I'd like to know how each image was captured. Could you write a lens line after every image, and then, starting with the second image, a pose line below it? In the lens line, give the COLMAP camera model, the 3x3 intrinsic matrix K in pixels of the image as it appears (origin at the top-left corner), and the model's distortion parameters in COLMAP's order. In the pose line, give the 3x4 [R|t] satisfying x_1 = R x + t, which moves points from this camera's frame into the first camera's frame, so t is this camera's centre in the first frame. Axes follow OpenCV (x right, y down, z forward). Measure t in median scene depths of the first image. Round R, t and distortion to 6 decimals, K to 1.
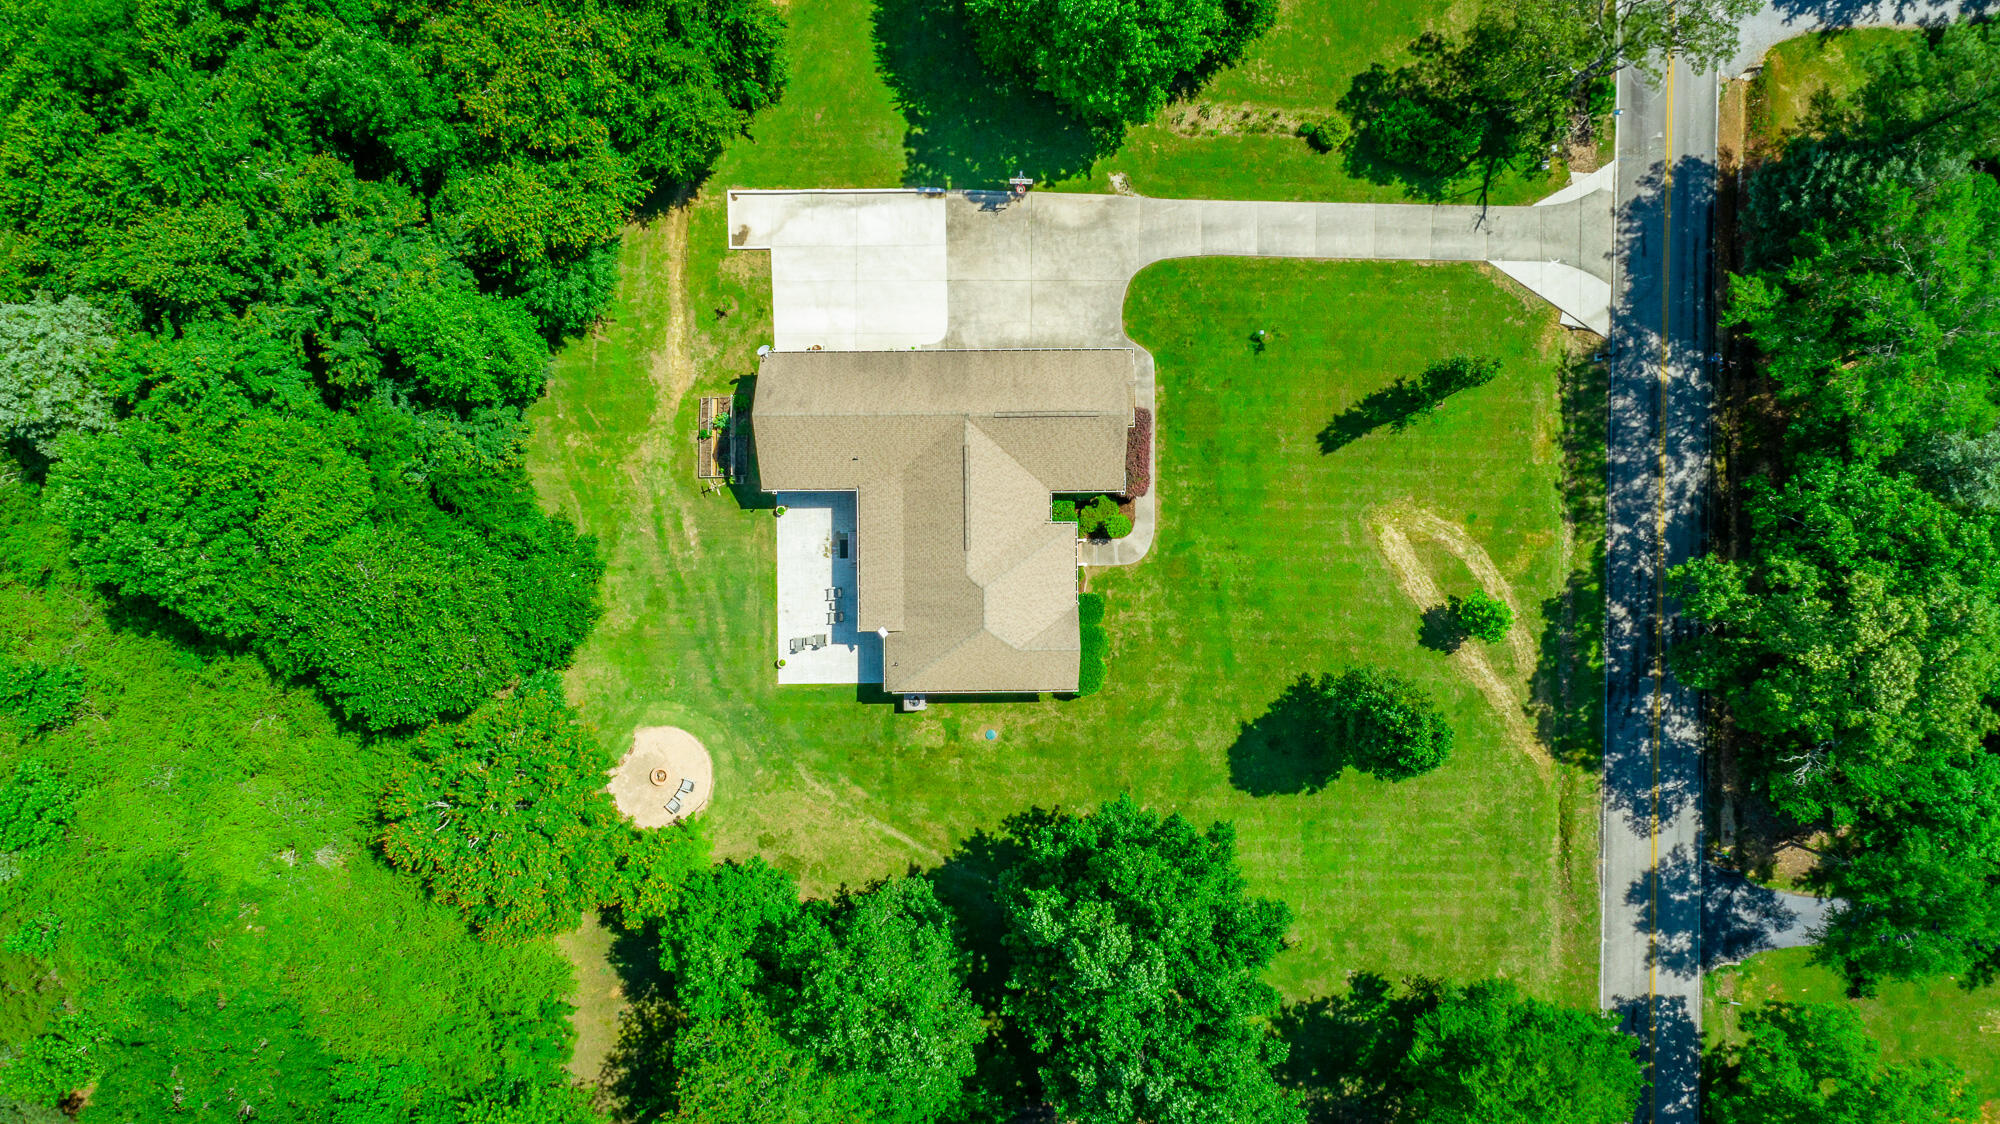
lens RADIAL K [[1336.6, 0, 996.1], [0, 1336.6, 570.7], [0, 0, 1]] dist [-0.015339, 0.012198]
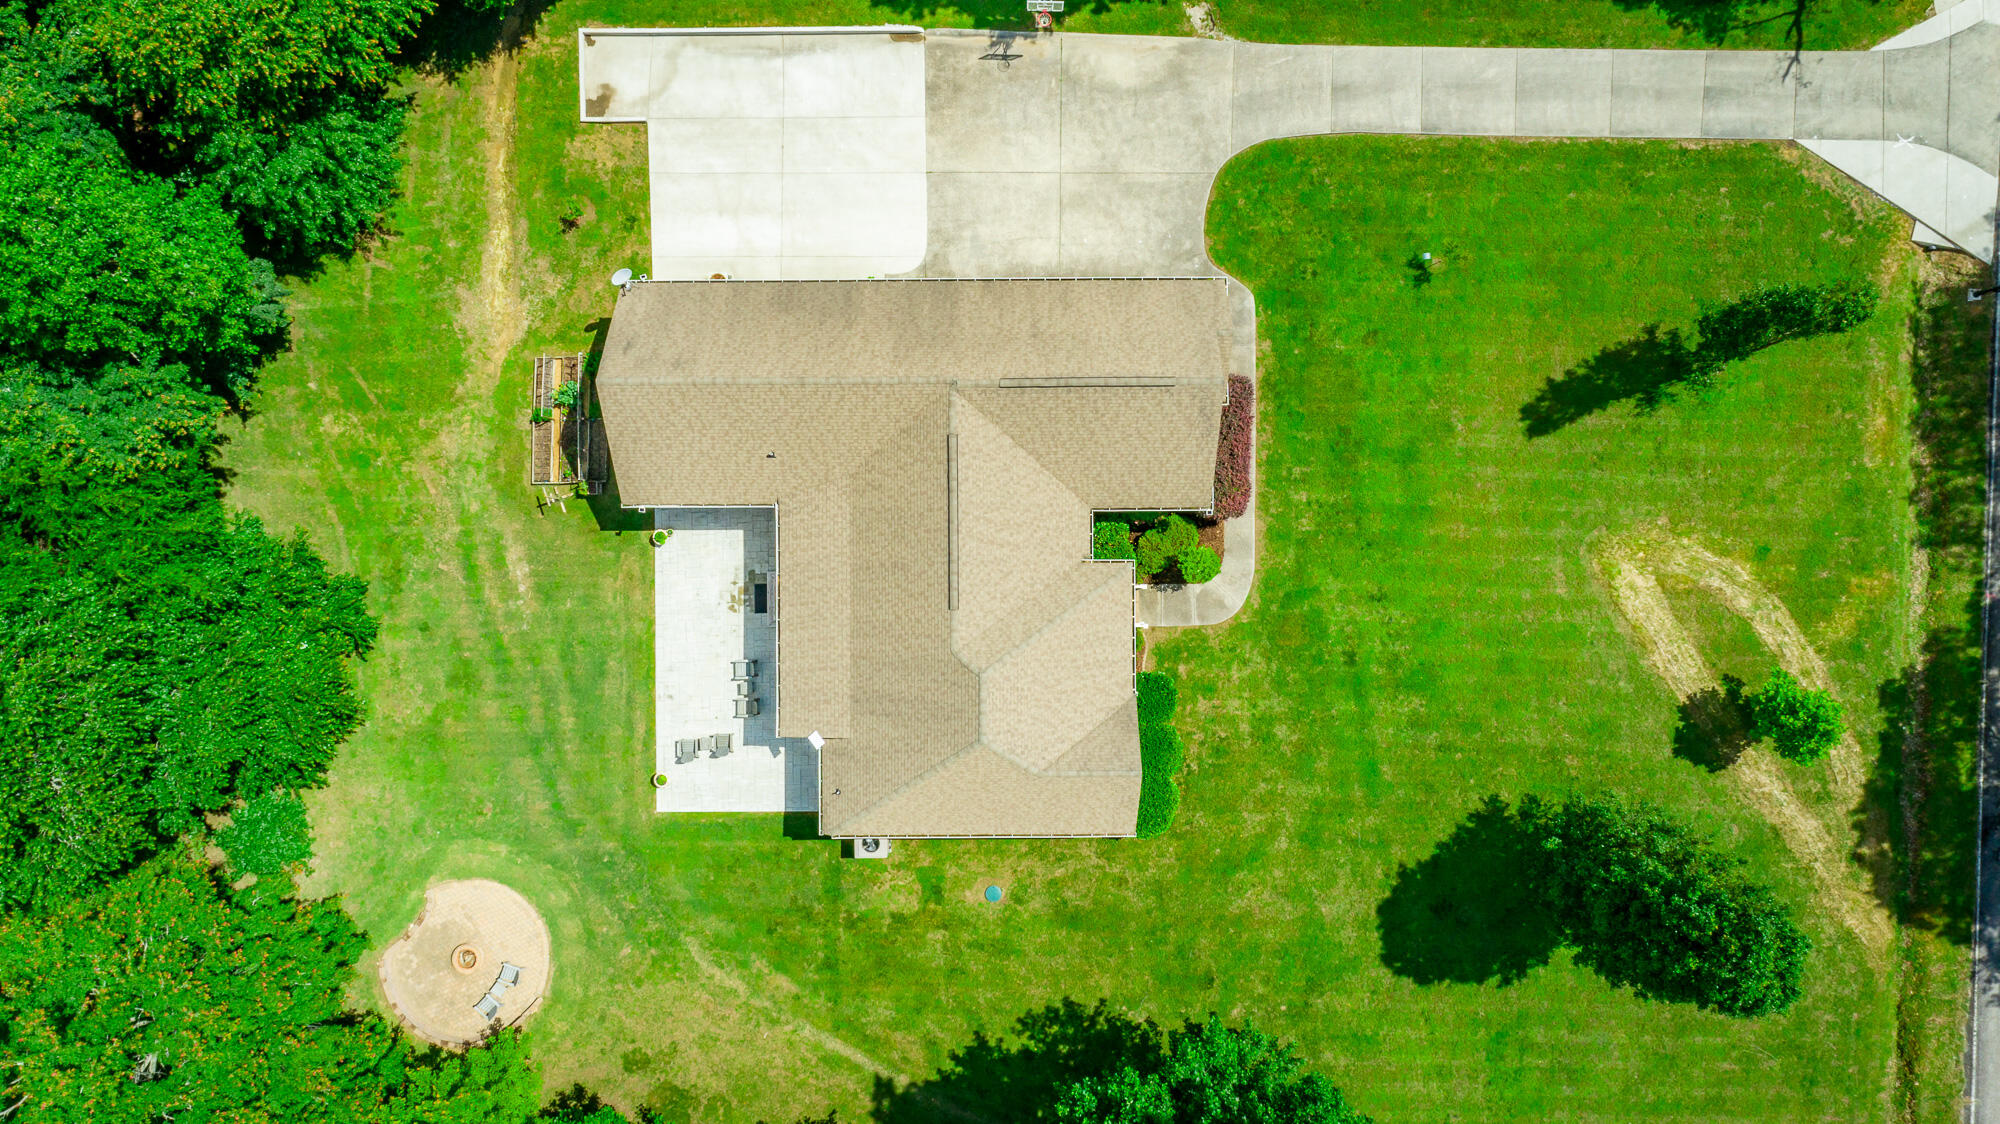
lens RADIAL K [[1336.6, 0, 1003.7], [0, 1336.6, 558.0], [0, 0, 1]] dist [-0.015339, 0.012198]
pose [[0.999976, 0.003506, -0.006041, 0.004114], [-0.003530, 0.999986, -0.003937, -0.033136], [0.006027, 0.003959, 0.999974, 0.371804]]
